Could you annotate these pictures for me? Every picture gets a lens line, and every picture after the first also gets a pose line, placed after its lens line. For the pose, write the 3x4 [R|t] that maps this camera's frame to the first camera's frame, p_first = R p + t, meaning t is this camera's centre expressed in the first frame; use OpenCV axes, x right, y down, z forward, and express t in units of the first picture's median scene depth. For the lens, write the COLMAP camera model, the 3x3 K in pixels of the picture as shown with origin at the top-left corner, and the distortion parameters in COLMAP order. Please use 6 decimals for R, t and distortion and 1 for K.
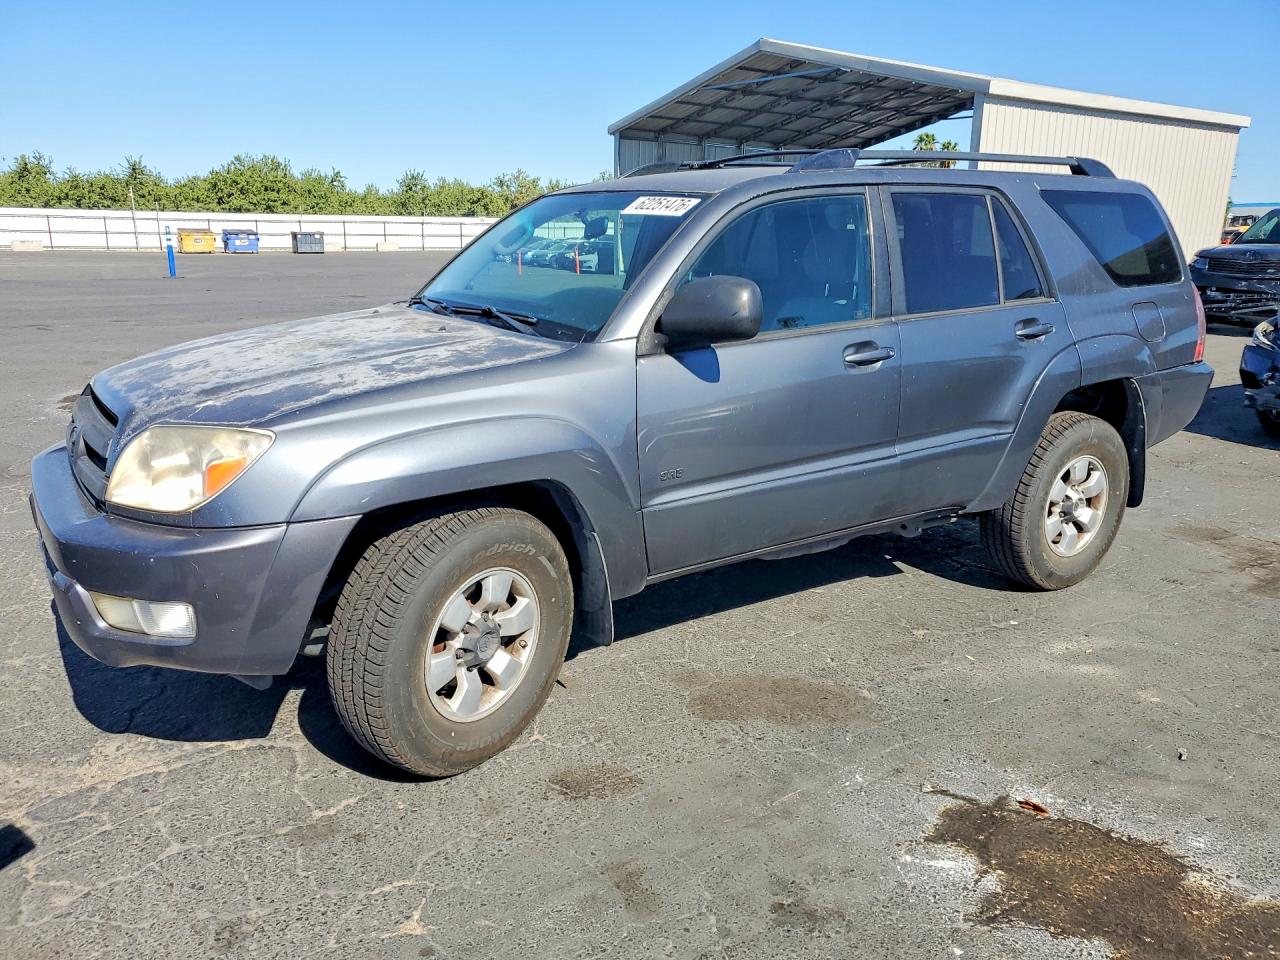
lens RADIAL K [[960.6, 0, 643.7], [0, 960.6, 486.7], [0, 0, 1]] dist [0.000896, 0.030007]
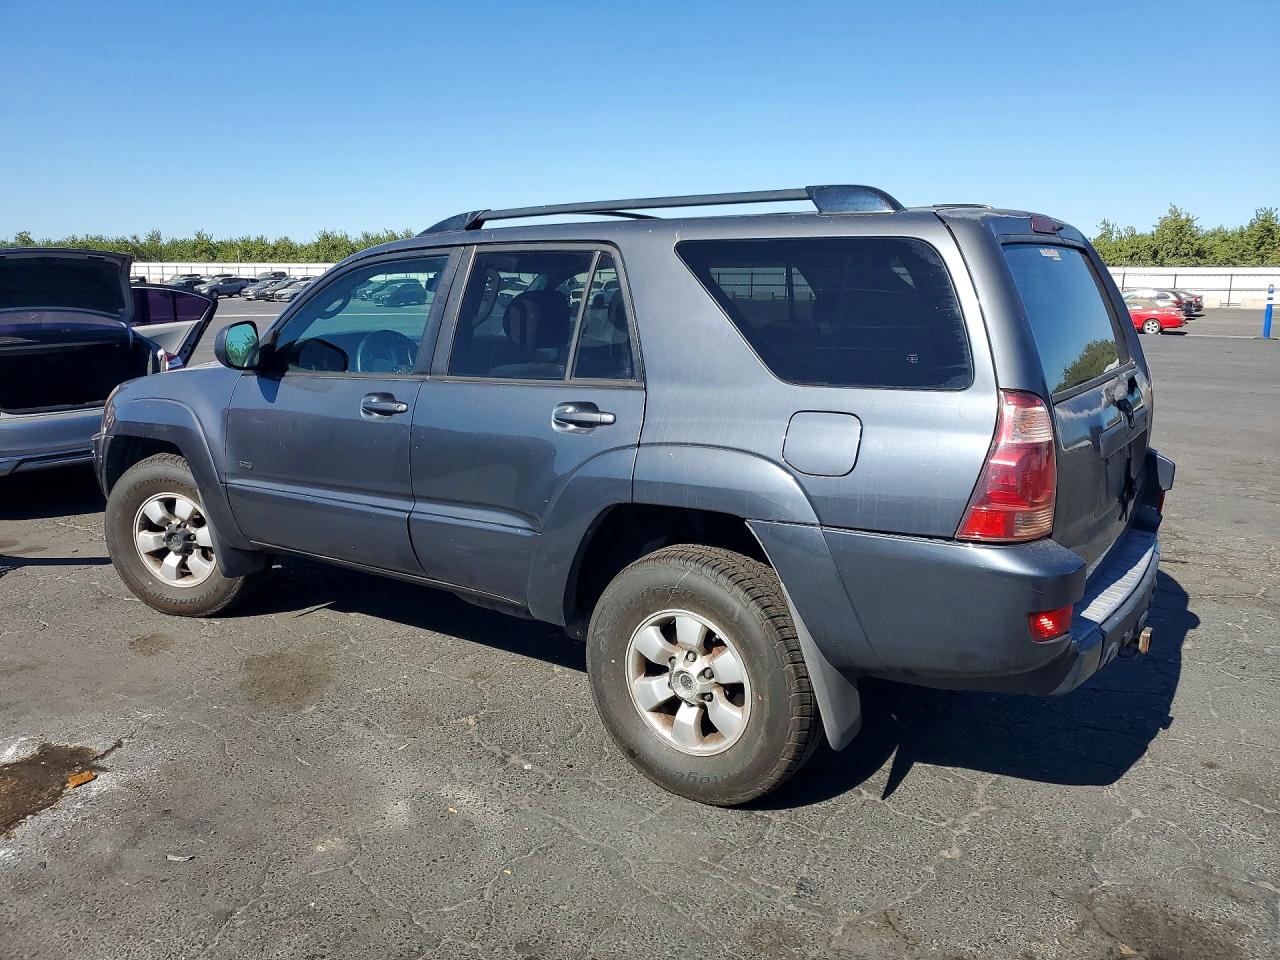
lens RADIAL K [[989.8, 0, 640.0], [0, 989.8, 480.0], [0, 0, 1]] dist [0.089503, -0.003392]
pose [[0.361054, 0.177621, -0.915473, 1.389900], [-0.243969, 0.965494, 0.091107, -0.233387], [0.900066, 0.190452, 0.391929, 0.863339]]
